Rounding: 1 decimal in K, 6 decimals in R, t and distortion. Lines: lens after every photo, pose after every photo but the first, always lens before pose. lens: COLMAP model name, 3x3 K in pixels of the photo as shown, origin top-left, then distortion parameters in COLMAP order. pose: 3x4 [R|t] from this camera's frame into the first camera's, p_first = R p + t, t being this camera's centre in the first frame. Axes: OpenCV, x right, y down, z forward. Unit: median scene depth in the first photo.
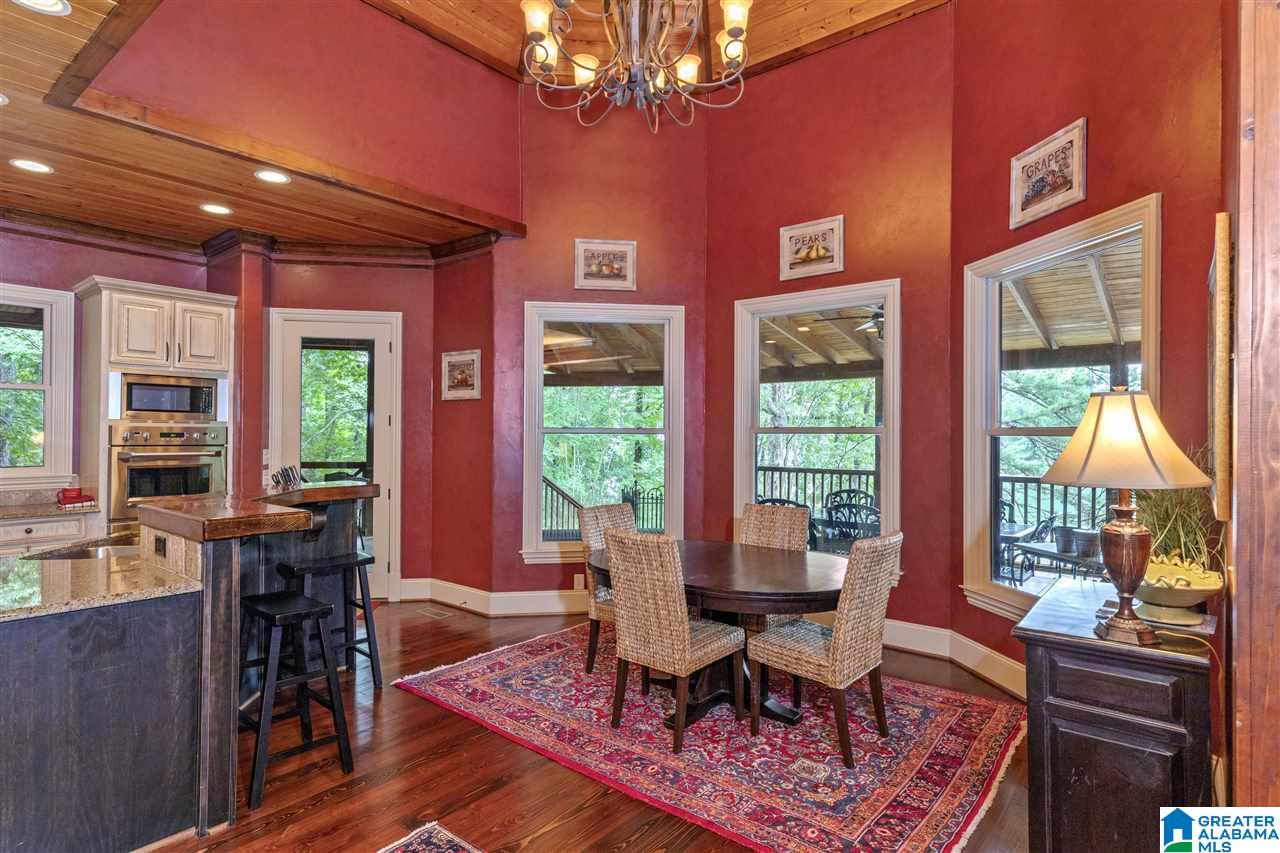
lens RADIAL K [[683.6, 0, 640.0], [0, 683.6, 426.5], [0, 0, 1]] dist [0.000965, 0.000262]
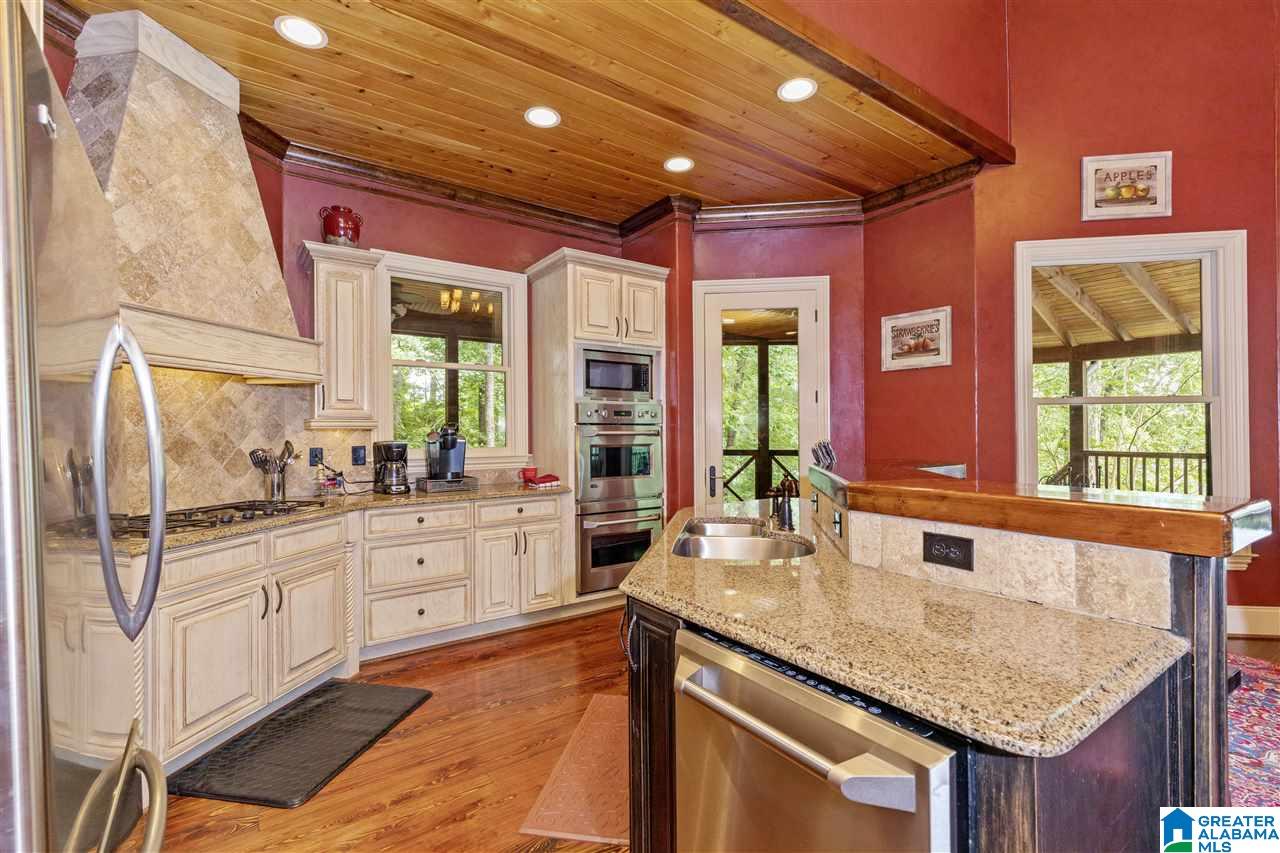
lens RADIAL K [[569.6, 0, 642.1], [0, 569.6, 436.6], [0, 0, 1]] dist [0.000350, -0.000043]
pose [[0.962461, -0.009338, -0.271261, -0.411881], [0.017220, 0.999495, 0.026690, 0.022807], [0.270875, -0.030359, 0.962136, 0.216207]]
